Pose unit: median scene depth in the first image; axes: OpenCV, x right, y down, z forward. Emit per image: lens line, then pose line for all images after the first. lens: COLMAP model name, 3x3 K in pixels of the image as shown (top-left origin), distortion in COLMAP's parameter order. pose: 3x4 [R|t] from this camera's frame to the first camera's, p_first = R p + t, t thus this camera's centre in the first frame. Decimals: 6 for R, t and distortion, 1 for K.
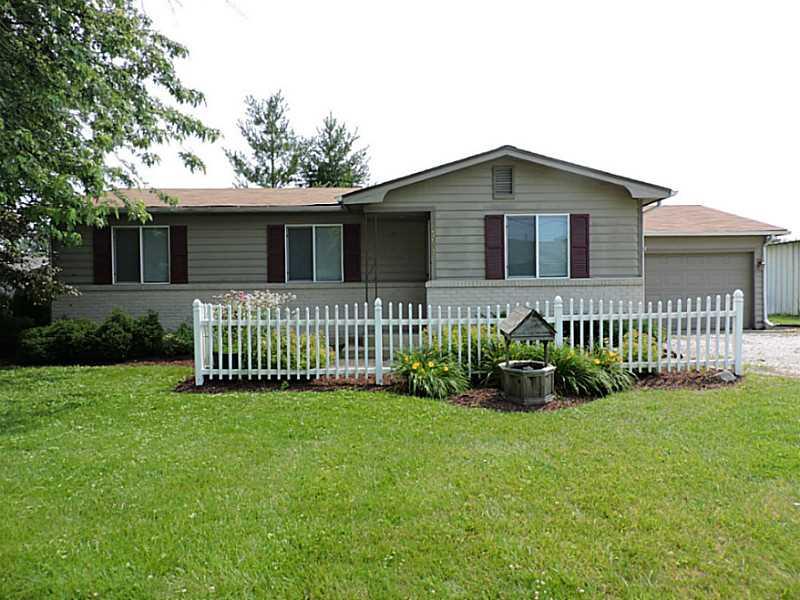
lens RADIAL K [[561.0, 0, 399.9], [0, 561.0, 299.1], [0, 0, 1]] dist [0.010394, 0.000735]
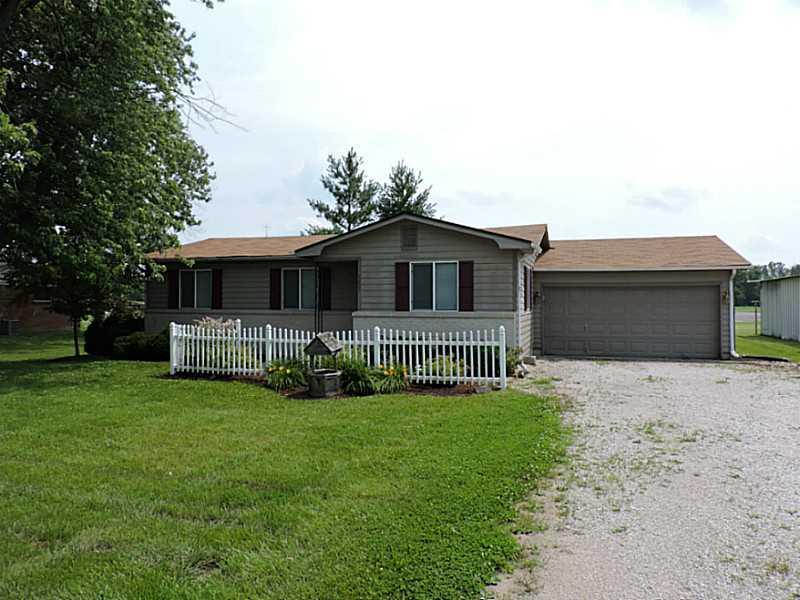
lens RADIAL K [[570.8, 0, 404.3], [0, 570.8, 302.2], [0, 0, 1]] dist [-0.012375, -0.003944]
pose [[0.943312, 0.013524, -0.331631, 0.617571], [-0.020150, 0.999660, -0.016550, -0.033921], [0.331294, 0.022294, 0.943264, -0.265673]]
